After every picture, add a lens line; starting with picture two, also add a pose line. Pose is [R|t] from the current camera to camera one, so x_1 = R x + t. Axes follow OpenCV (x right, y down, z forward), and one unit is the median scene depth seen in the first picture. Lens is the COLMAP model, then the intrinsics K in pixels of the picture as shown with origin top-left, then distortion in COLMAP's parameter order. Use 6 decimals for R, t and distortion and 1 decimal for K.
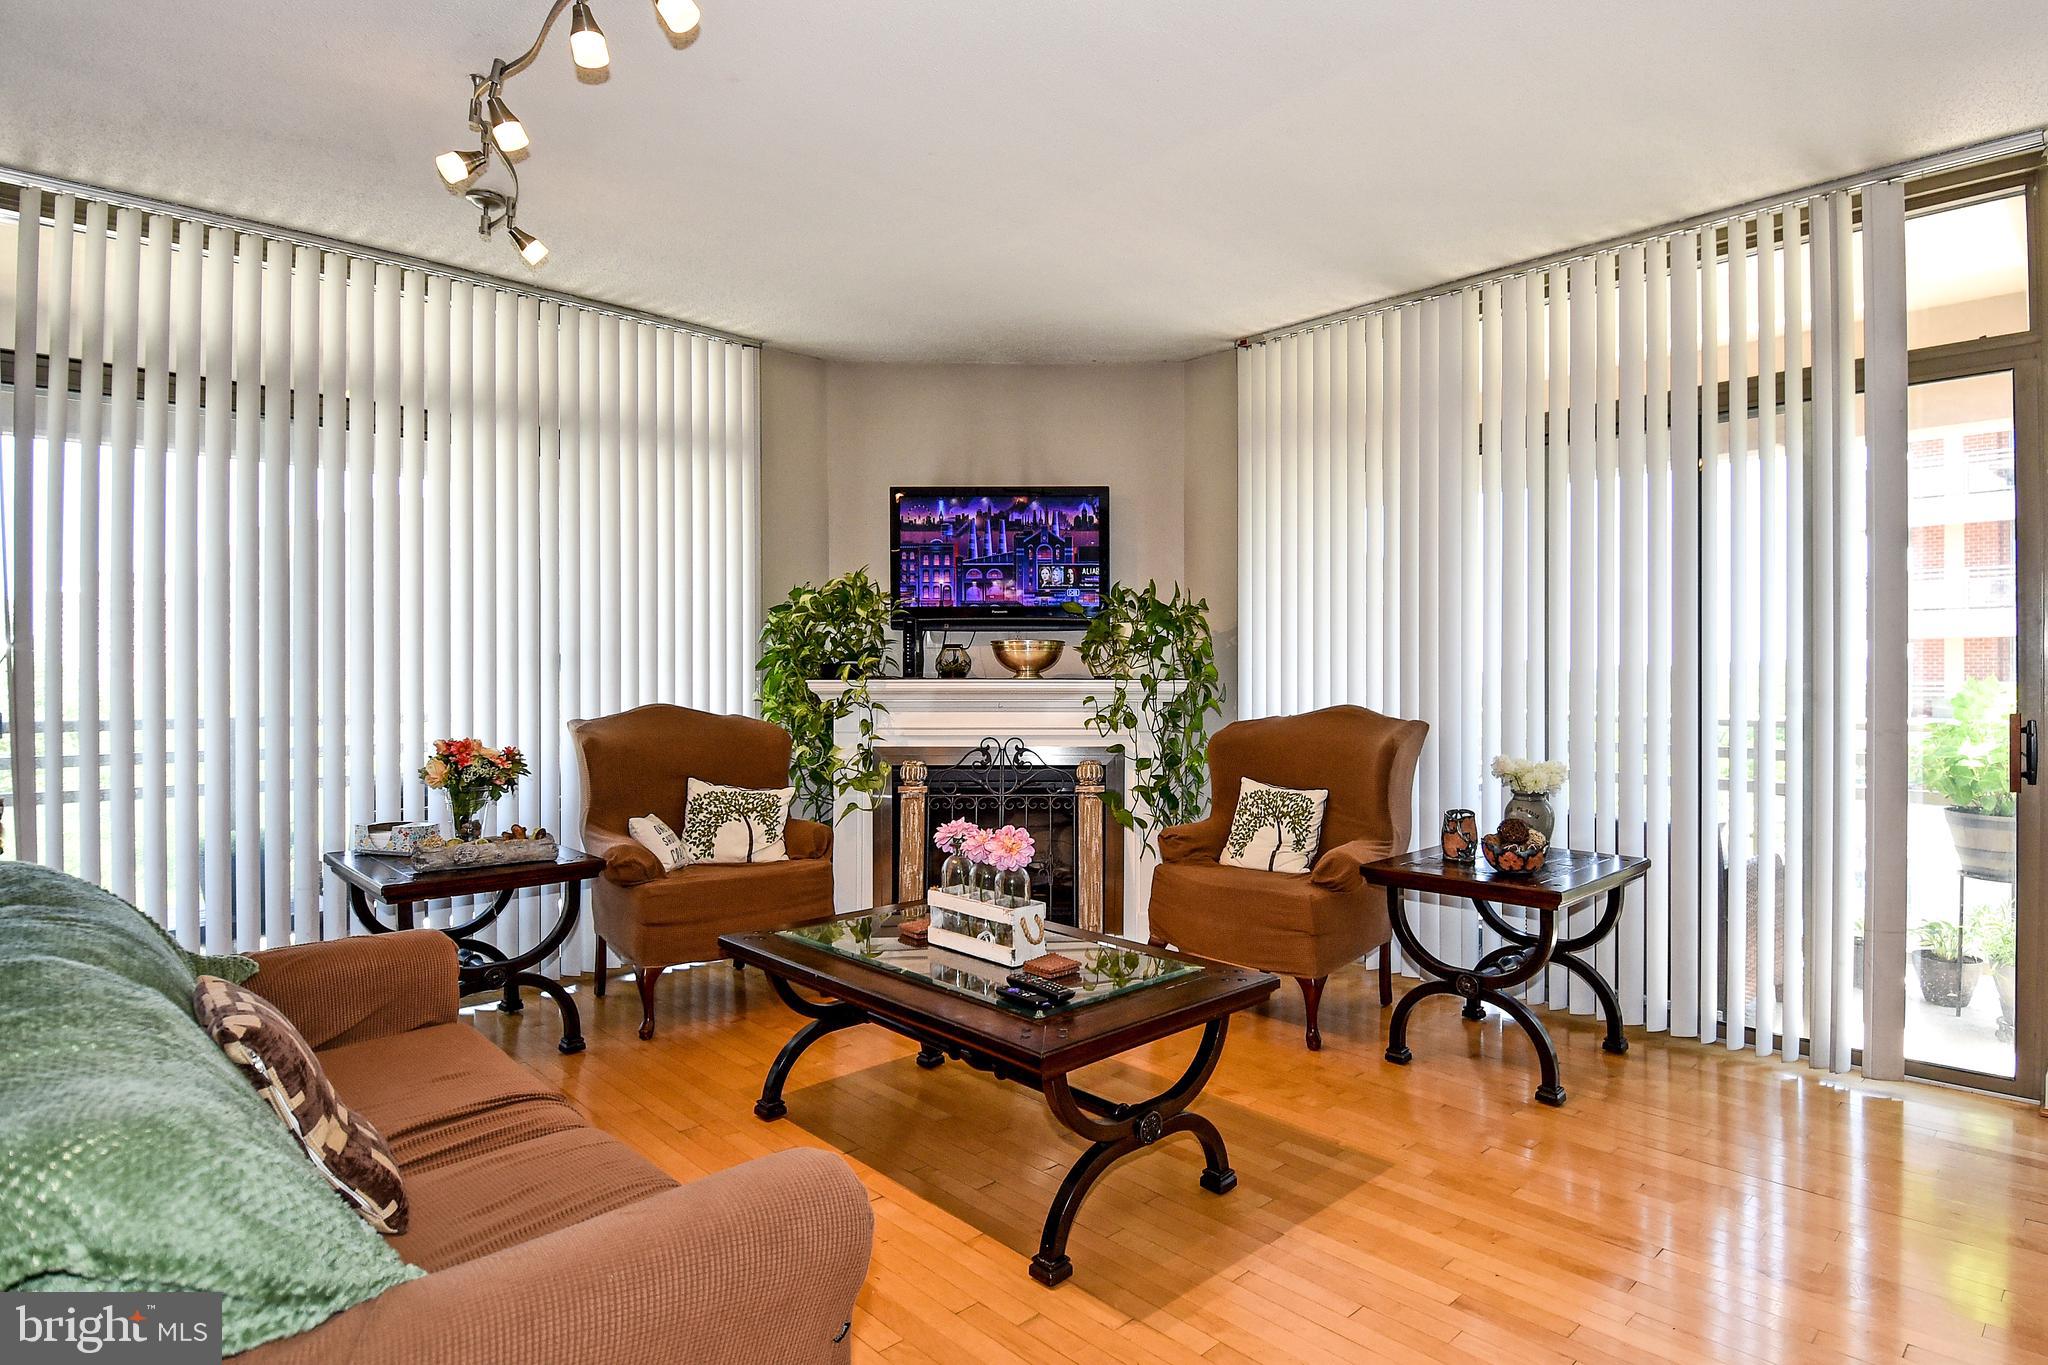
lens RADIAL K [[1089.6, 0, 1073.9], [0, 1089.6, 681.9], [0, 0, 1]] dist [0.035015, -0.036272]
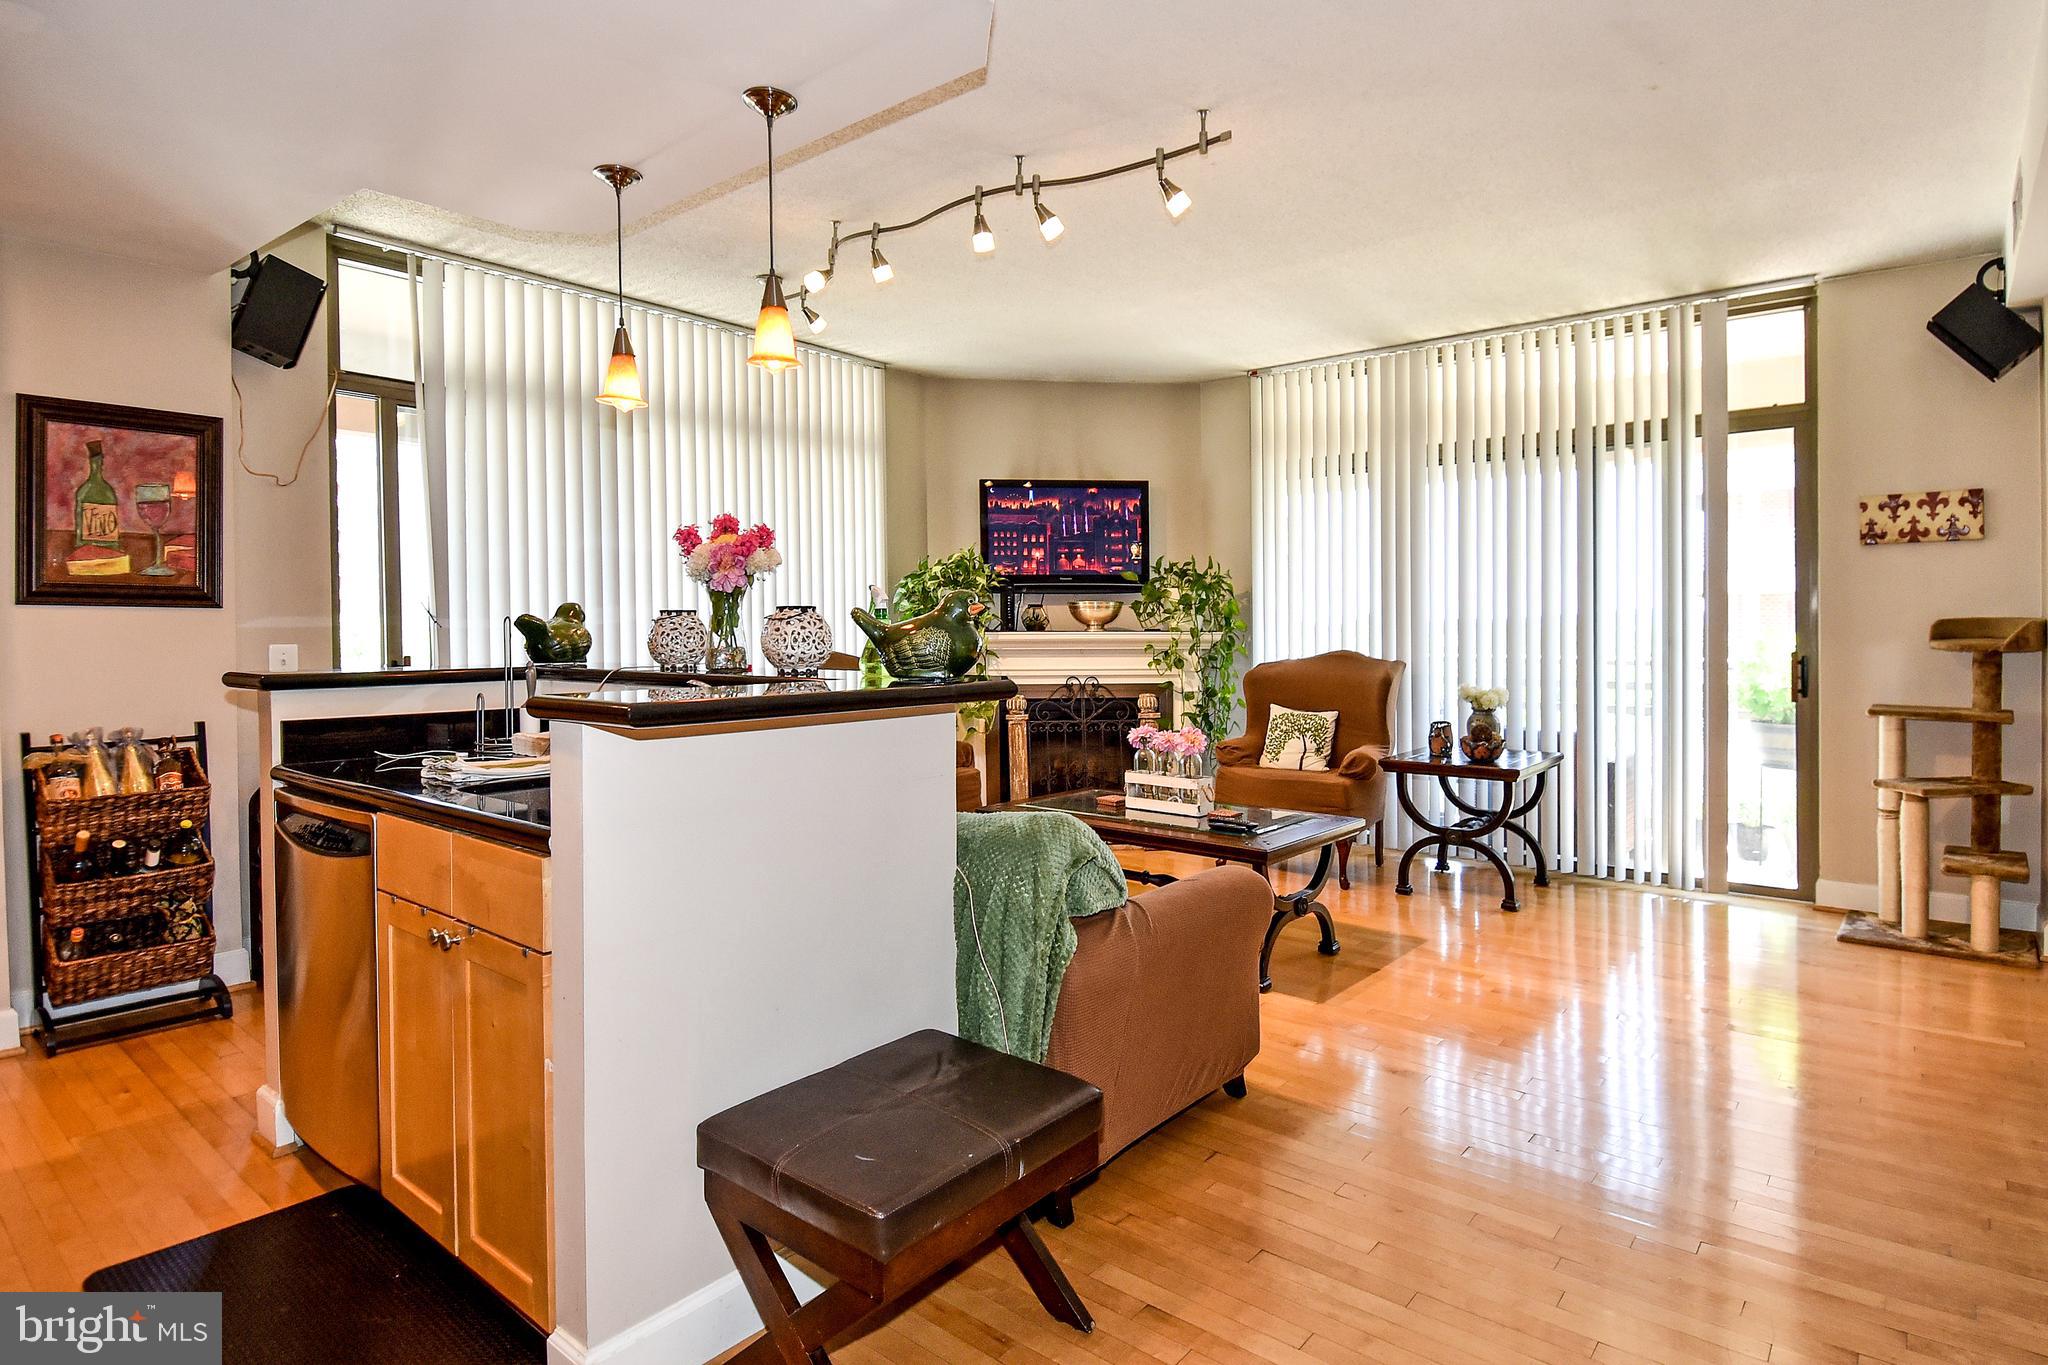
lens RADIAL K [[1089.6, 0, 1072.7], [0, 1089.6, 637.8], [0, 0, 1]] dist [0.035015, -0.036272]
pose [[0.992884, -0.003546, 0.119031, -0.259936], [0.003392, 0.999993, 0.001495, 0.003300], [-0.119036, -0.001080, 0.992889, -0.321610]]
